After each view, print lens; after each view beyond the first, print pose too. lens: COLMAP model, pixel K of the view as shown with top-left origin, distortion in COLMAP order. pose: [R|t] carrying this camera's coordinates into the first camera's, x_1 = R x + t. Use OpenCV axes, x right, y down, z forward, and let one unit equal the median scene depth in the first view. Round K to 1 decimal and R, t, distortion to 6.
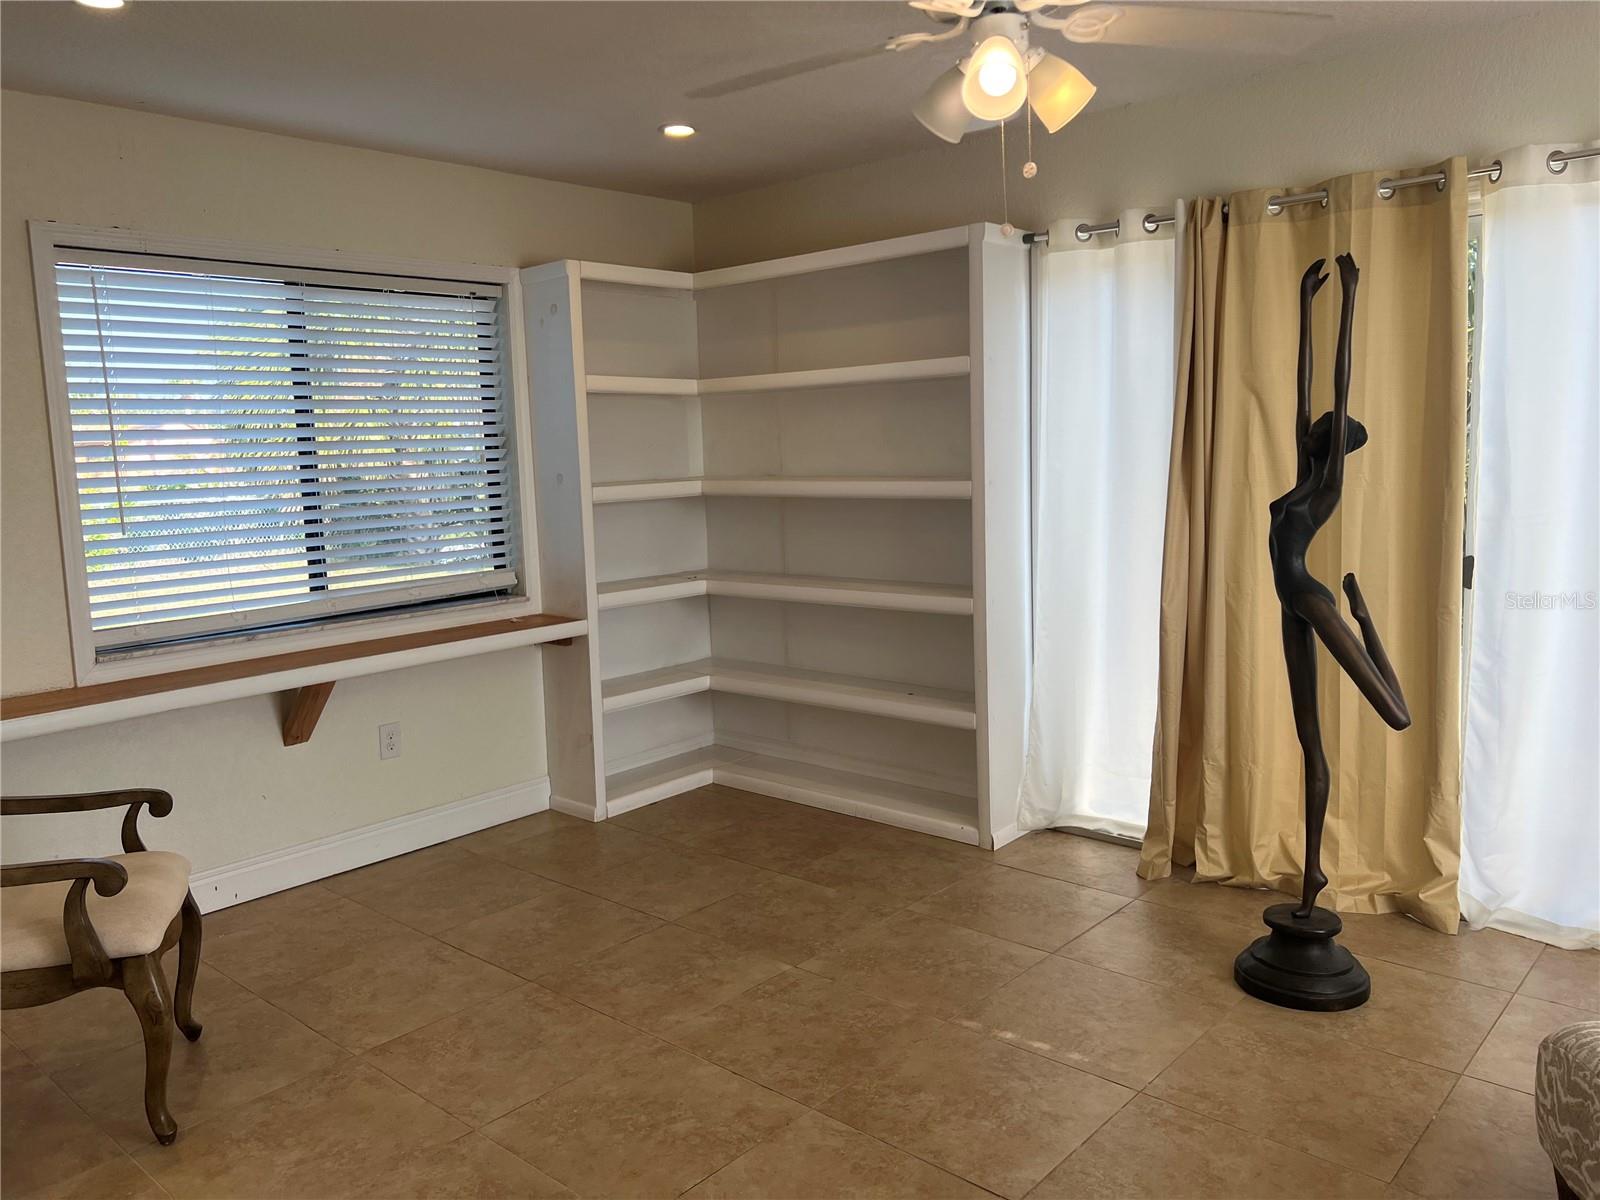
lens RADIAL K [[1210.1, 0, 794.9], [0, 1210.1, 594.2], [0, 0, 1]] dist [0.049189, -0.056149]
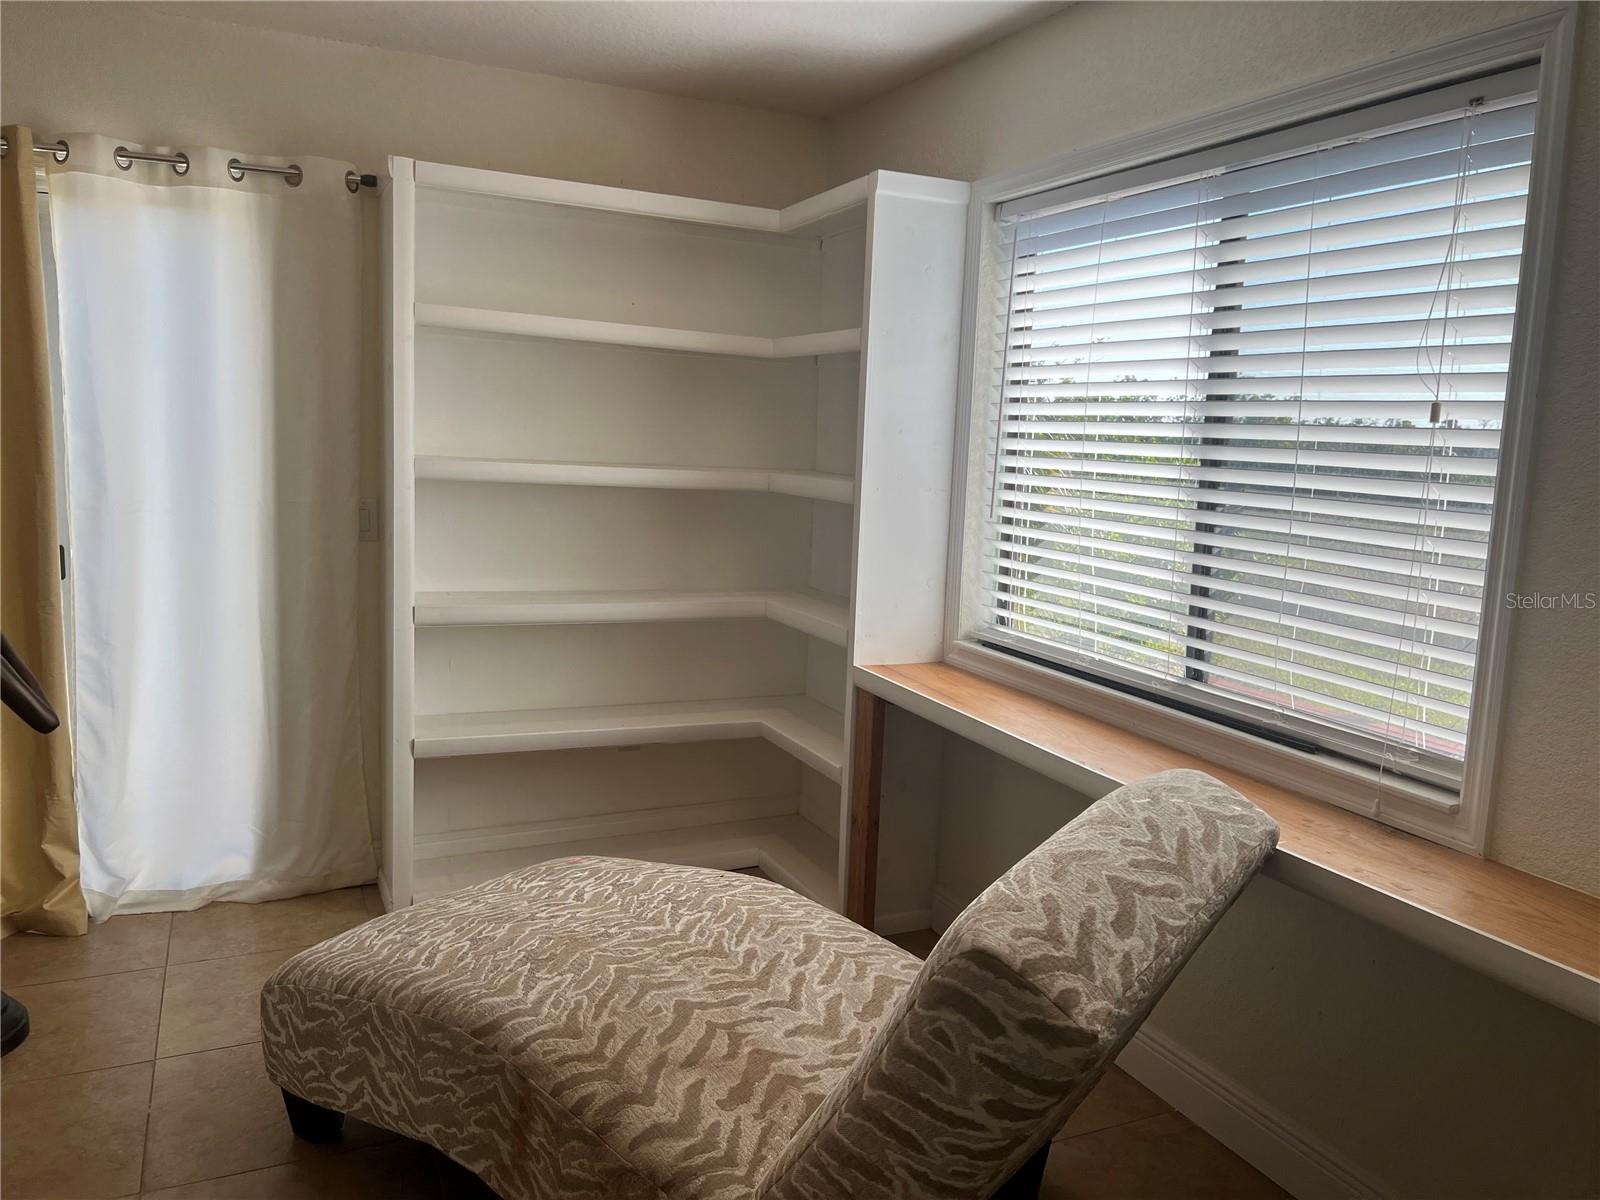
lens RADIAL K [[1210.1, 0, 794.9], [0, 1210.1, 594.2], [0, 0, 1]] dist [0.049189, -0.056149]
pose [[0.384135, -0.078332, 0.919948, -0.124040], [0.070316, 0.995983, 0.055445, -0.005851], [-0.920596, 0.043389, 0.388100, 0.091648]]
